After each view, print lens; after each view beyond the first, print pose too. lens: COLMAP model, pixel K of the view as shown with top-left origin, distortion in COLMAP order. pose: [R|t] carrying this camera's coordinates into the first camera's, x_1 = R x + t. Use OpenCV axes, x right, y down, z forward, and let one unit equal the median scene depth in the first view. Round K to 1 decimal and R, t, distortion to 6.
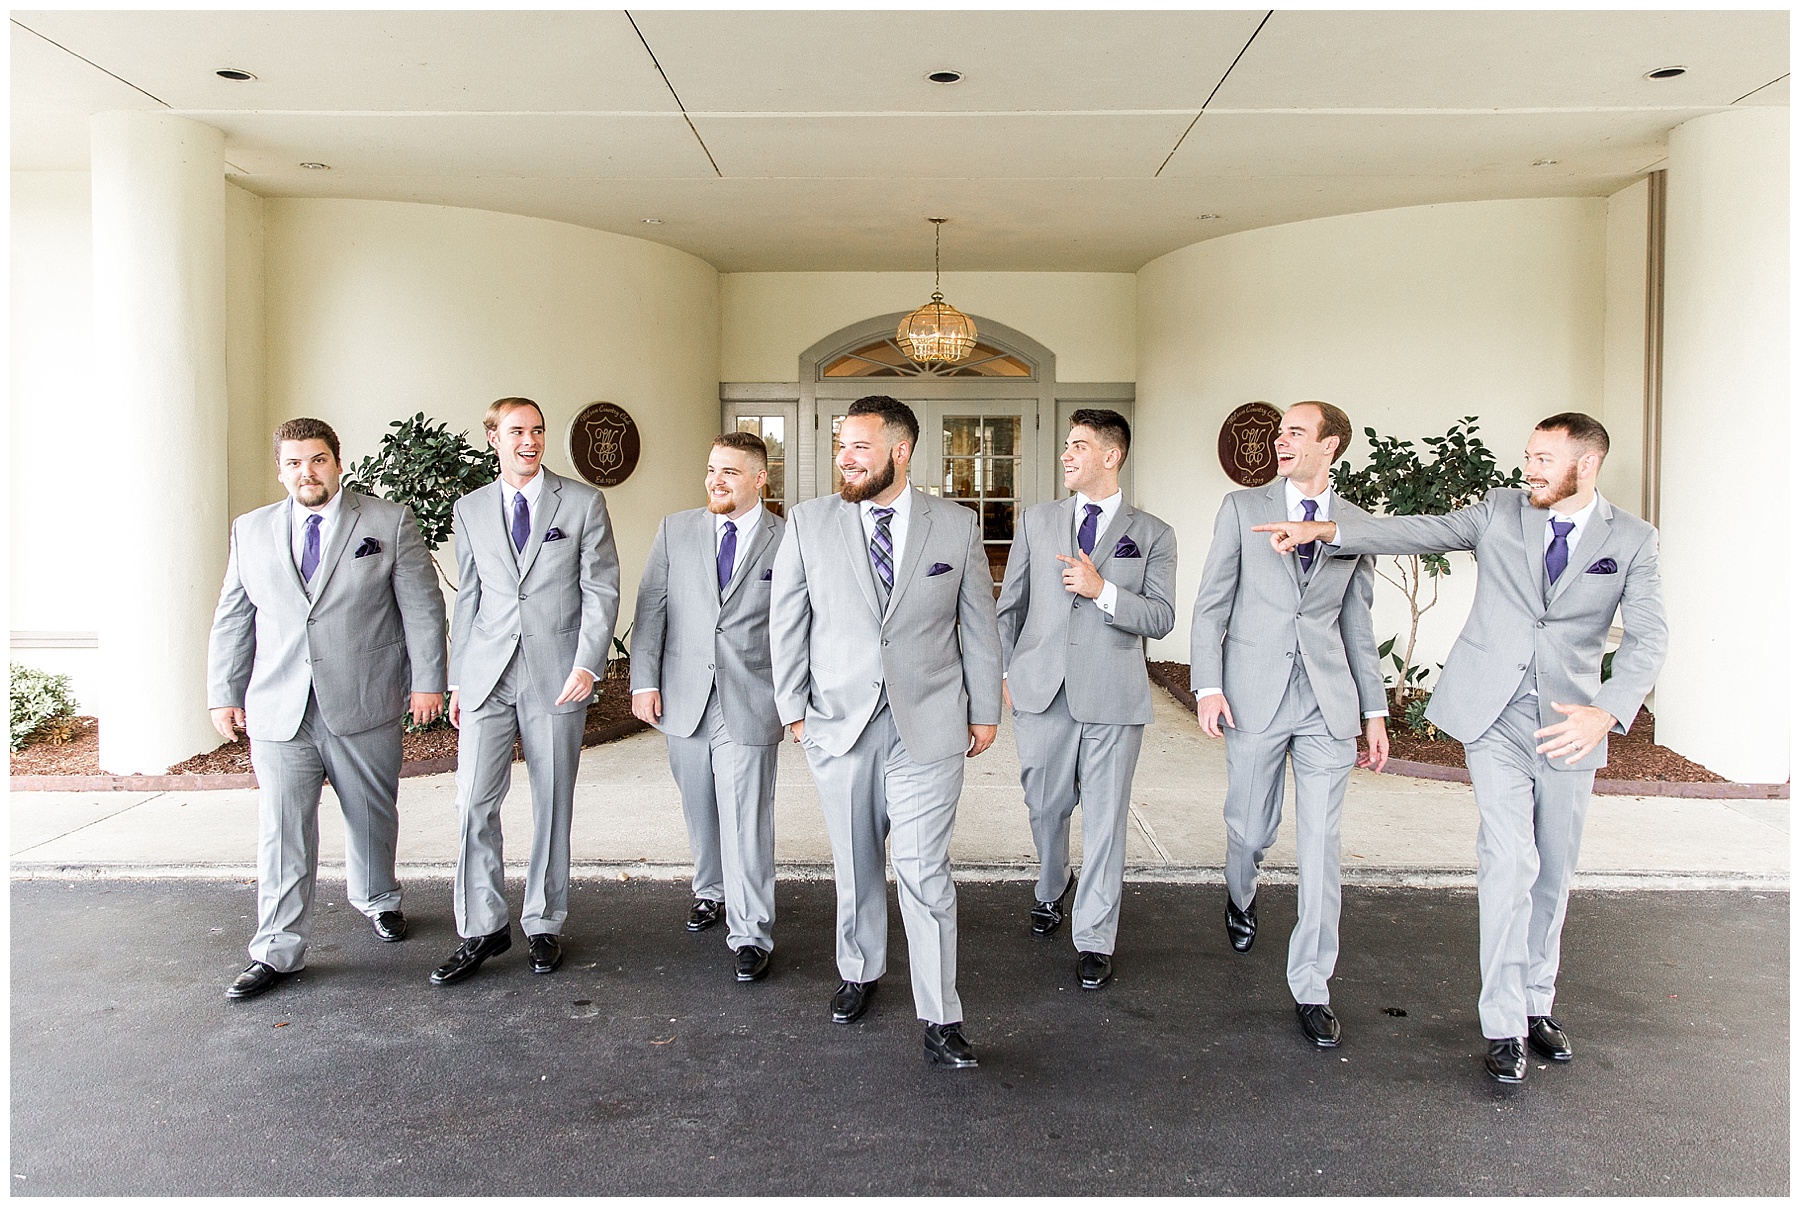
lens RADIAL K [[1248.6, 0, 891.3], [0, 1248.6, 572.9], [0, 0, 1]] dist [0.002824, 0.000210]
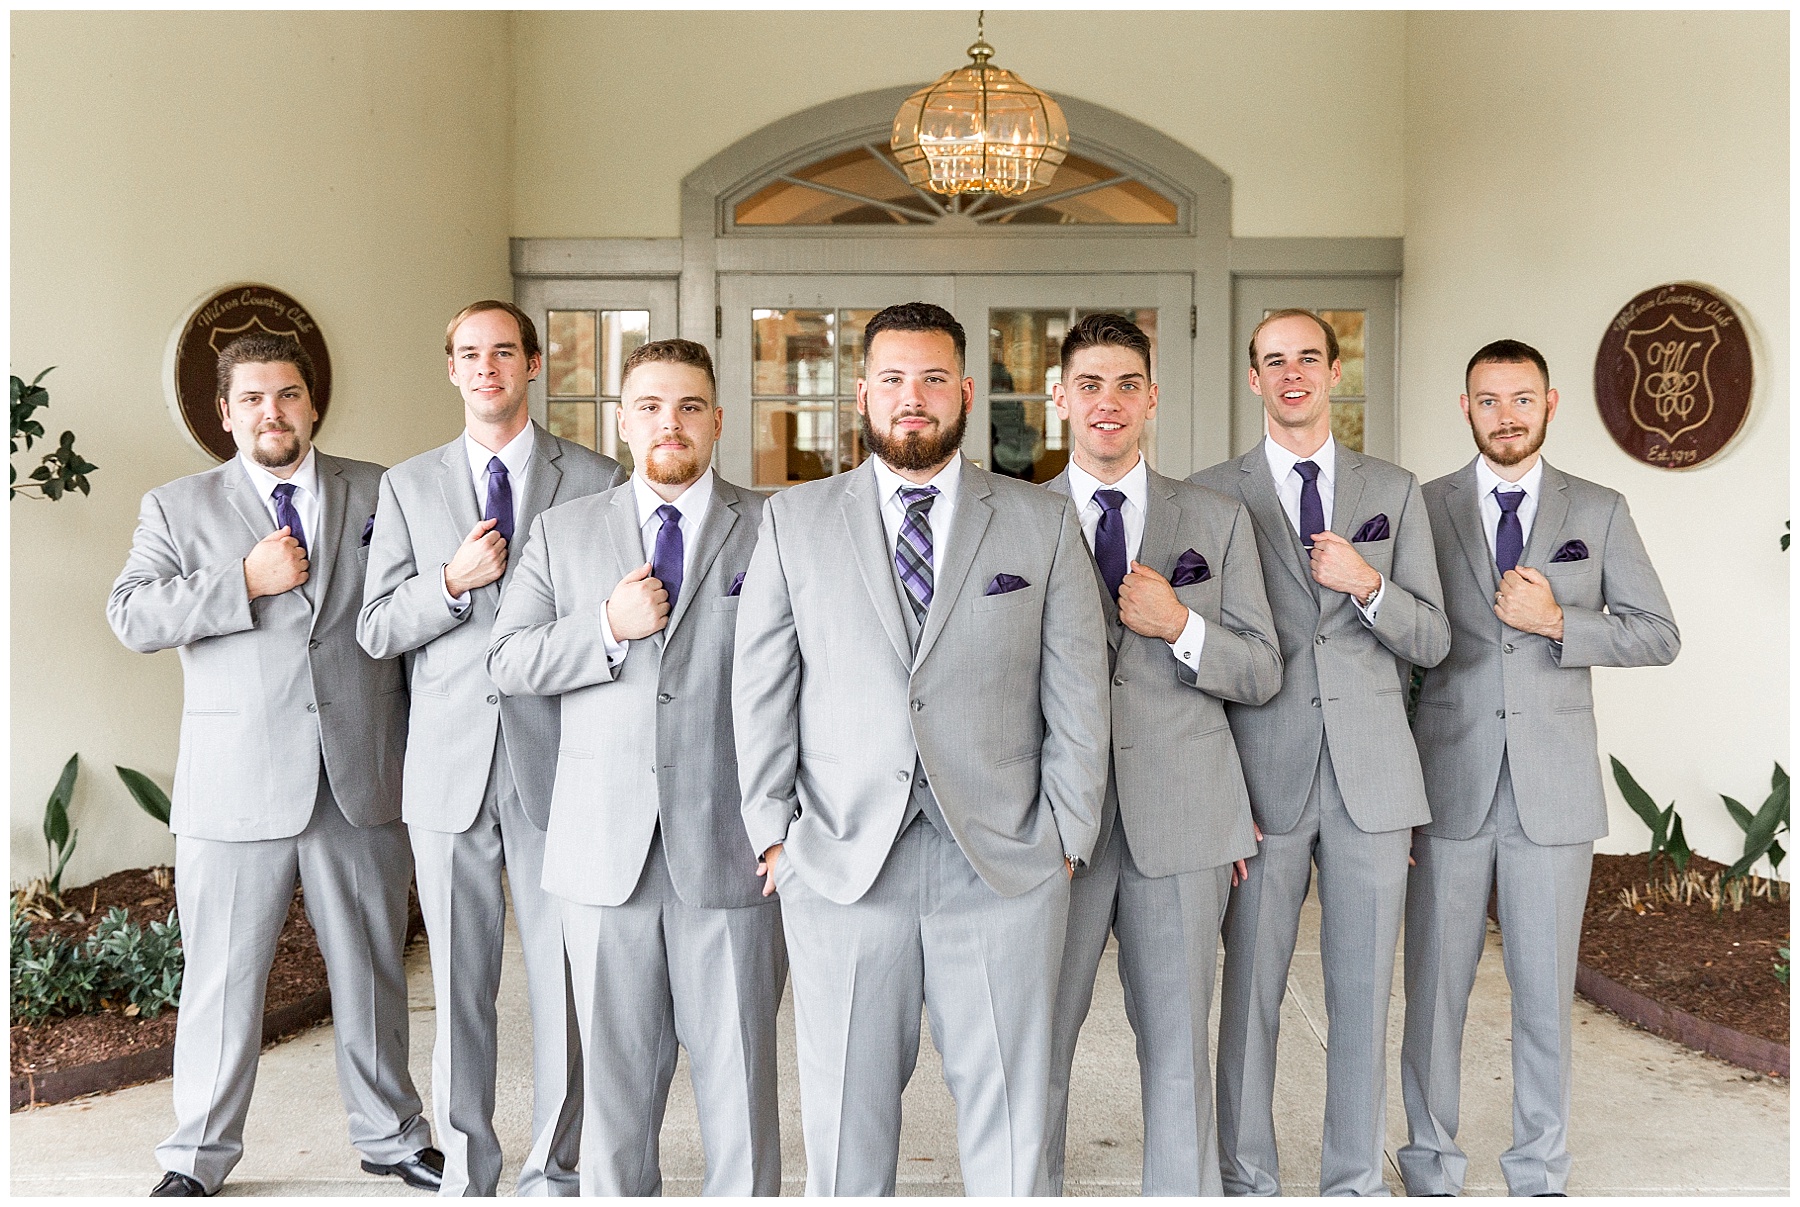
lens RADIAL K [[2391.1, 0, 880.8], [0, 2391.1, 563.7], [0, 0, 1]] dist [-0.005047, -0.005629]
pose [[0.999997, -0.001783, 0.001819, -0.001141], [0.001800, 0.999956, -0.009225, -0.024130], [-0.001802, 0.009229, 0.999956, 0.116428]]
